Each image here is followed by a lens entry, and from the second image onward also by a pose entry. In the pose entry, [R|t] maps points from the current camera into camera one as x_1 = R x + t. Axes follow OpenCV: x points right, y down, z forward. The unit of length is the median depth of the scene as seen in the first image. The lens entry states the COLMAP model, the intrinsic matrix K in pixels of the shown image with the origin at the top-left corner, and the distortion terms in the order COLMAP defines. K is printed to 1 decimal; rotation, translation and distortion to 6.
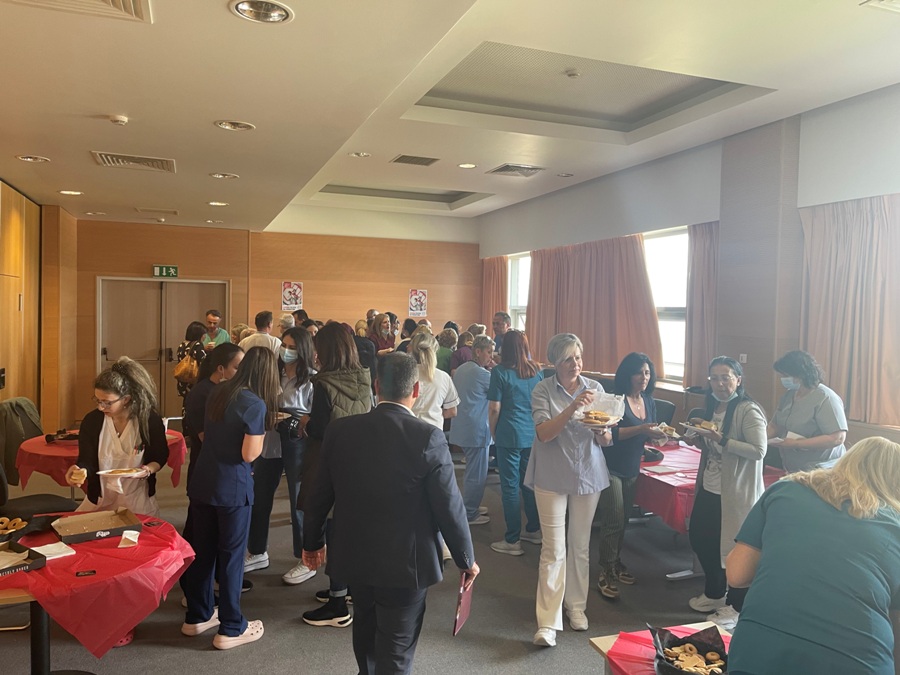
lens RADIAL K [[695.6, 0, 450.0], [0, 695.6, 337.5], [0, 0, 1]] dist [0.011987, 0.003195]
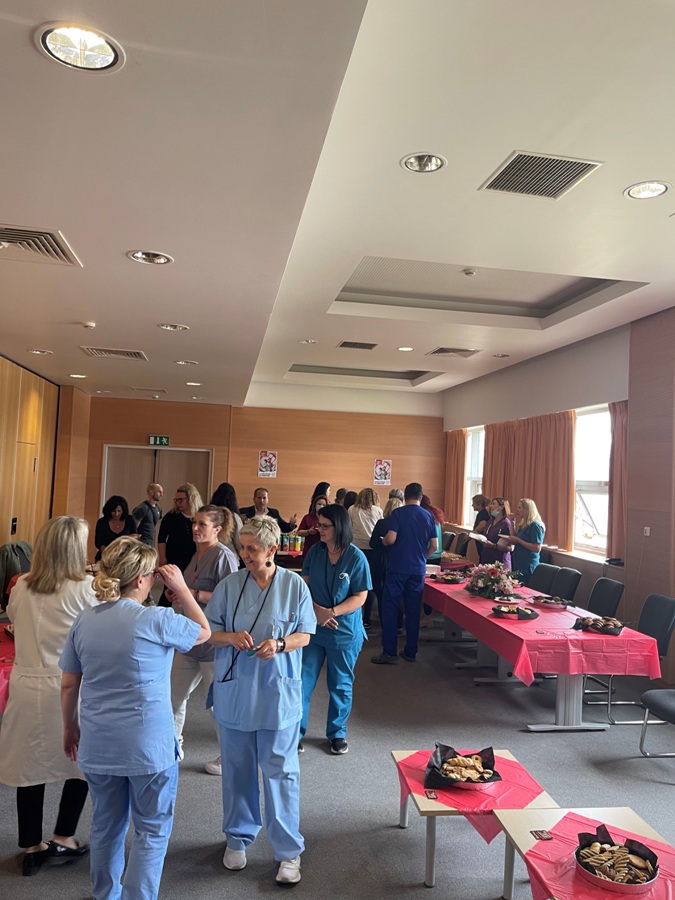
lens RADIAL K [[695.6, 0, 337.5], [0, 695.6, 450.0], [0, 0, 1]] dist [0.011987, 0.003195]
pose [[0.981469, 0.013579, -0.191138, 0.120631], [-0.029265, 0.996406, -0.079484, 0.004304], [0.189371, 0.083604, 0.978340, -0.083305]]
